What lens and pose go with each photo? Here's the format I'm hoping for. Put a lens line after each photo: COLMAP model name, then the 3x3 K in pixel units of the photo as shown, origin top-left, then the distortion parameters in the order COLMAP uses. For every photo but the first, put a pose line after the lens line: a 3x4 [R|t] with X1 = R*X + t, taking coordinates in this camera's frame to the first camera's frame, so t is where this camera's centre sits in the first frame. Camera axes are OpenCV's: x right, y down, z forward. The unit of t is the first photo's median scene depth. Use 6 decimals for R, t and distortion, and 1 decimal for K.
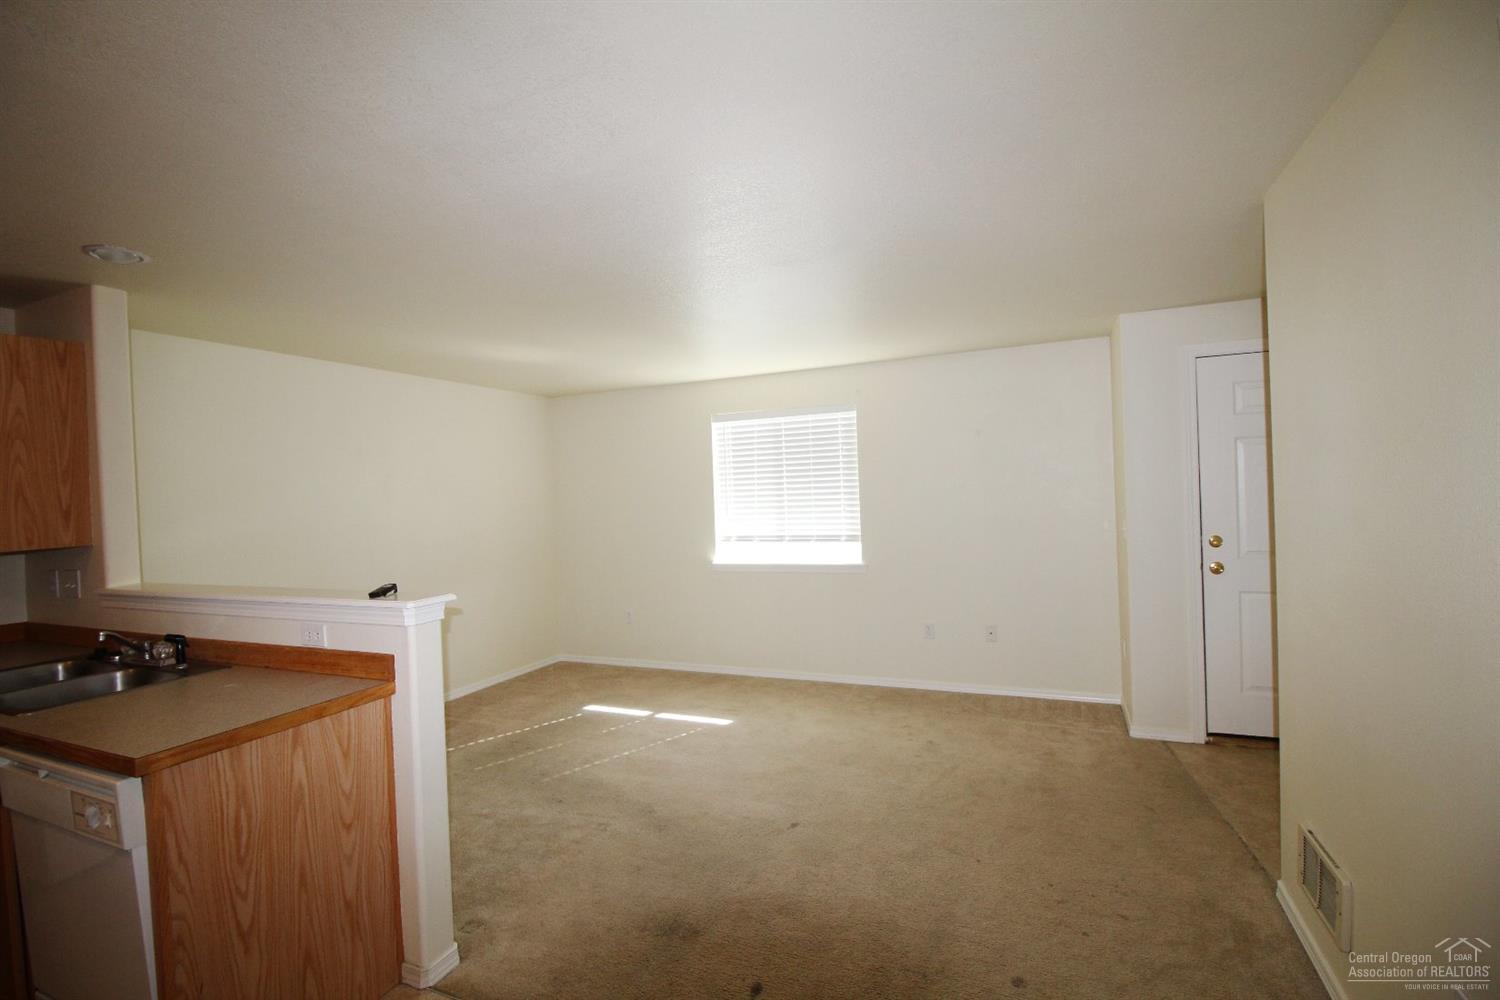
lens RADIAL K [[689.8, 0, 753.8], [0, 689.8, 496.3], [0, 0, 1]] dist [-0.001387, -0.011879]
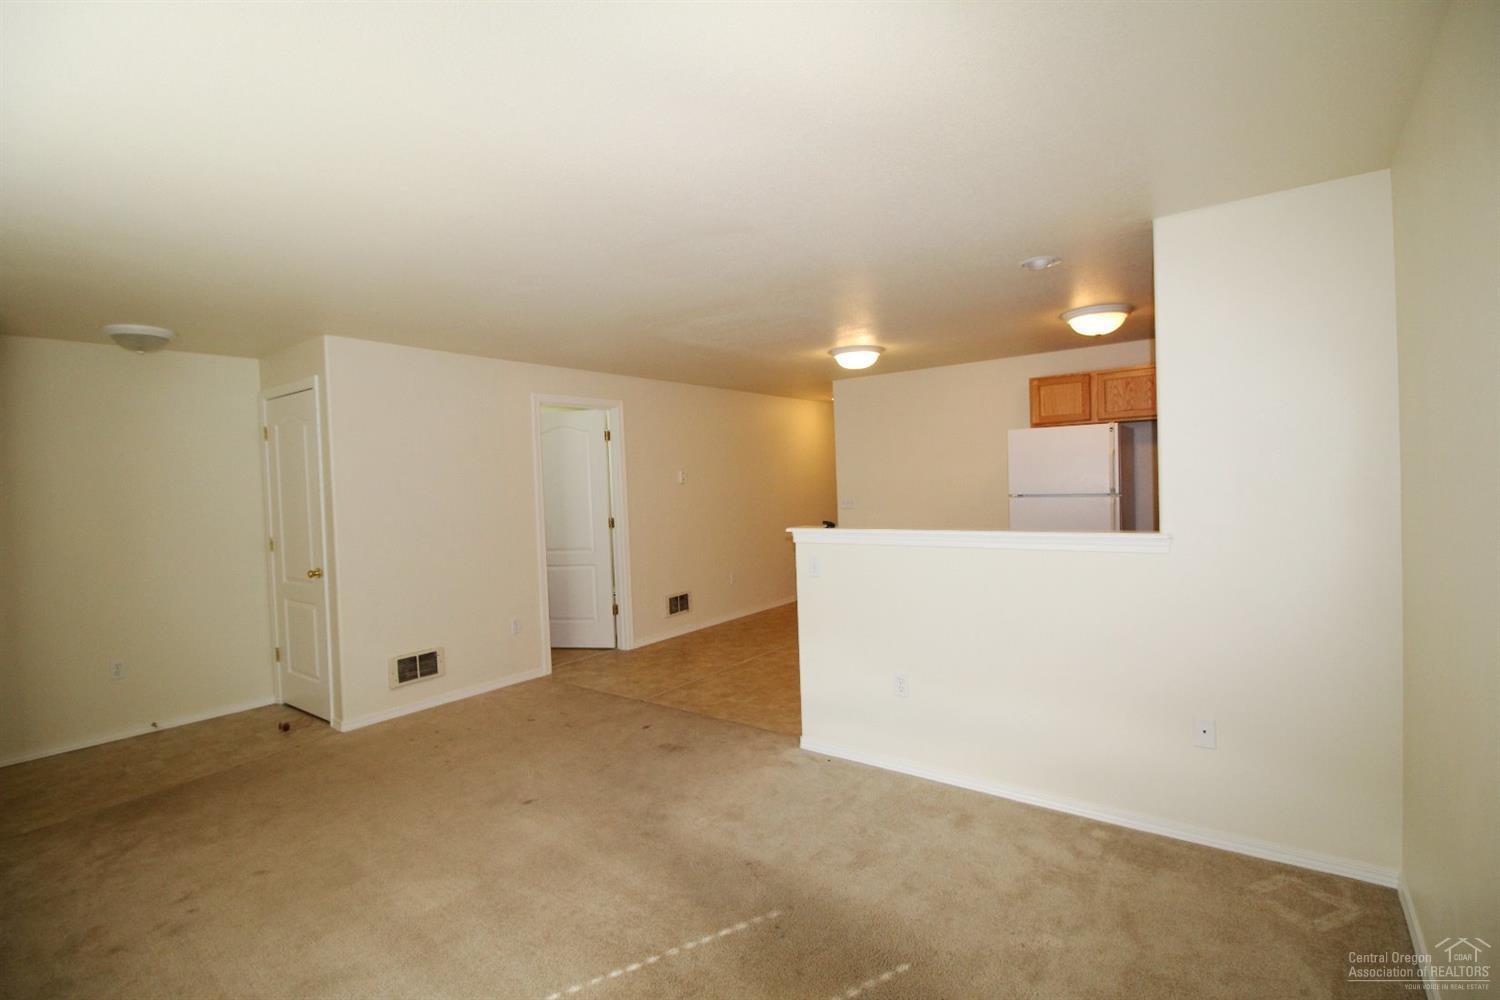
lens RADIAL K [[689.8, 0, 753.8], [0, 689.8, 496.3], [0, 0, 1]] dist [-0.001387, -0.011879]
pose [[-0.968590, 0.065712, 0.239823, -0.808328], [0.072407, 0.997190, 0.019205, 0.022452], [-0.237887, 0.035966, -0.970627, 2.777138]]
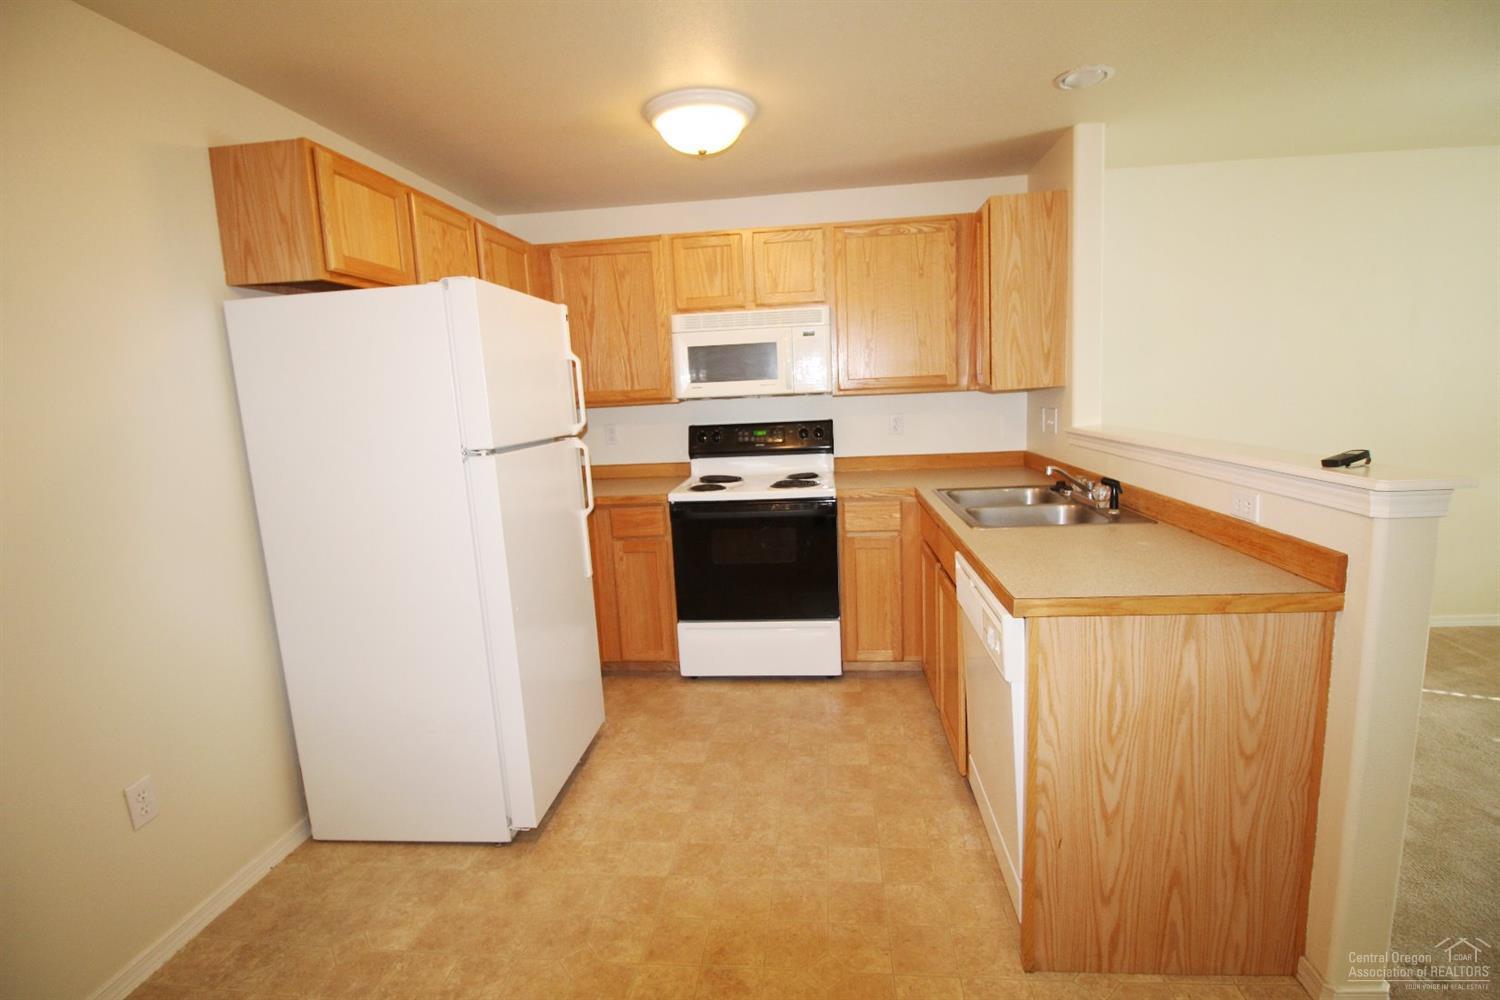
lens RADIAL K [[689.8, 0, 753.8], [0, 689.8, 496.3], [0, 0, 1]] dist [-0.001387, -0.011879]
pose [[0.295978, 0.167659, -0.940366, -0.077251], [0.035135, 0.981898, 0.186122, 0.029563], [0.954548, -0.088128, 0.284729, 0.262930]]
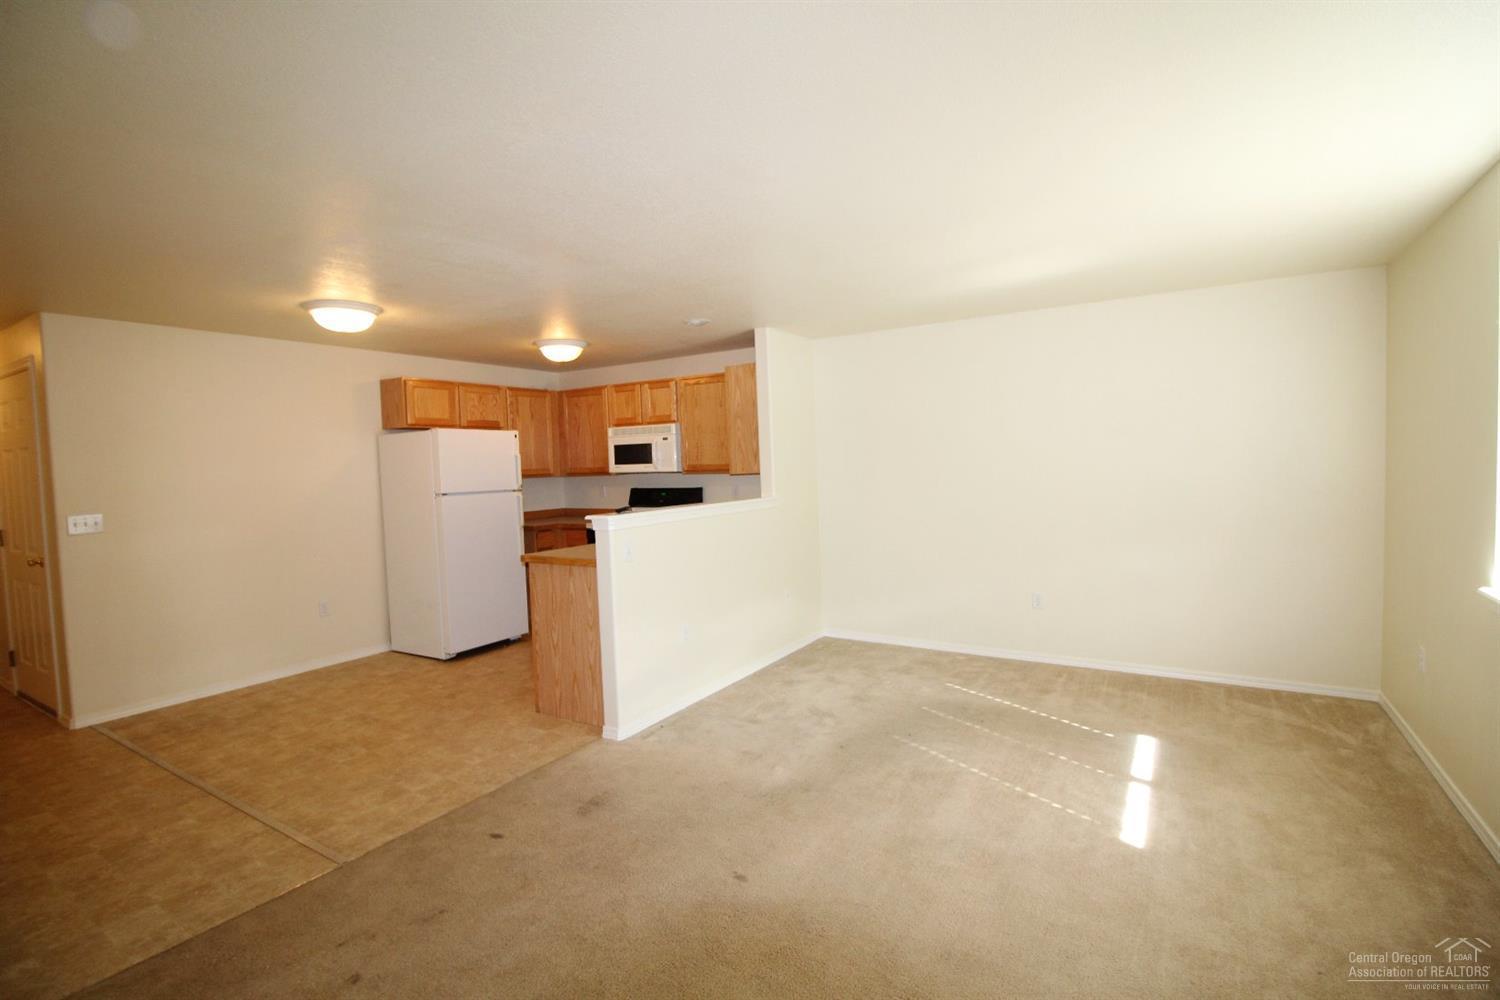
lens RADIAL K [[689.8, 0, 753.8], [0, 689.8, 496.3], [0, 0, 1]] dist [-0.001387, -0.011879]
pose [[-0.149547, 0.085779, -0.985027, 1.134559], [0.031975, 0.996128, 0.081892, -0.024146], [0.988237, -0.019249, -0.151711, 1.645050]]
